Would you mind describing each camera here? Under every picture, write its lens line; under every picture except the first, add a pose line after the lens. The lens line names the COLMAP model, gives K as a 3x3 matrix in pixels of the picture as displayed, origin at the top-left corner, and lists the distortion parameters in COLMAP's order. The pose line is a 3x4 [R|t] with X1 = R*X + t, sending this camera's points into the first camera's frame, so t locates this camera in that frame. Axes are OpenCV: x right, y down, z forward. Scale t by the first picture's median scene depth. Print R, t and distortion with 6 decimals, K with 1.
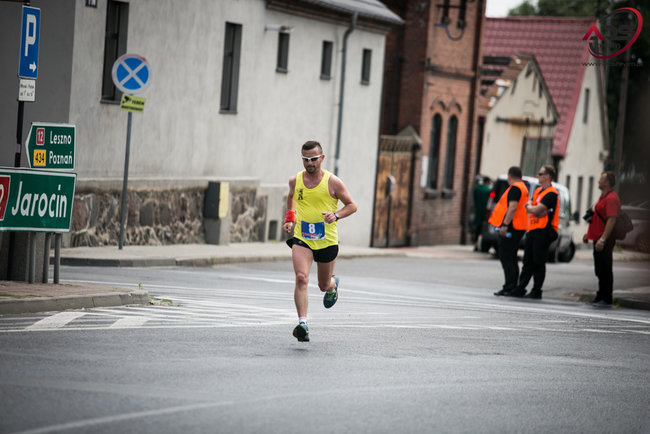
lens RADIAL K [[3708.3, 0, 327.2], [0, 3708.3, 218.0], [0, 0, 1]] dist [1.930405, 0.000000]
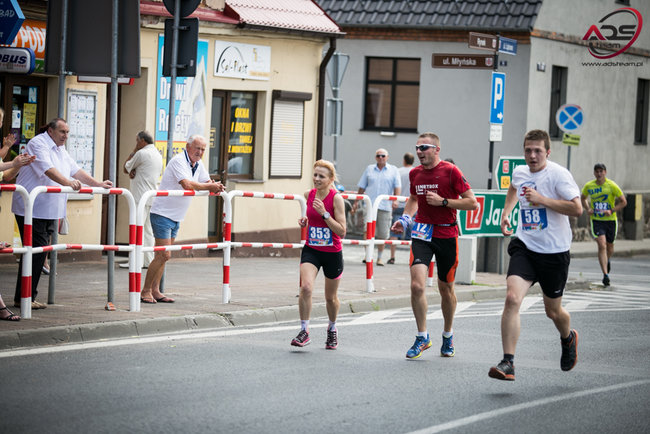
lens RADIAL K [[2522.9, 0, 325.6], [0, 2522.9, 218.5], [0, 0, 1]] dist [0.349717, 0.000000]
pose [[0.988920, -0.019728, -0.147131, -0.004375], [0.019787, 0.999804, -0.001059, -0.002090], [0.147123, -0.001865, 0.989116, 0.055622]]
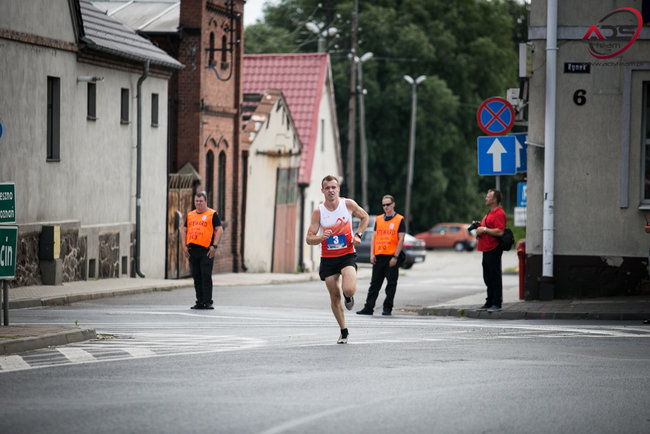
lens RADIAL K [[3708.3, 0, 325.9], [0, 3708.3, 218.6], [0, 0, 1]] dist [1.930405, 0.000000]
pose [[0.993821, -0.055512, 0.096115, -0.053705], [0.056210, 0.998409, -0.004572, -0.002428], [-0.095708, 0.009946, 0.995360, -0.078512]]
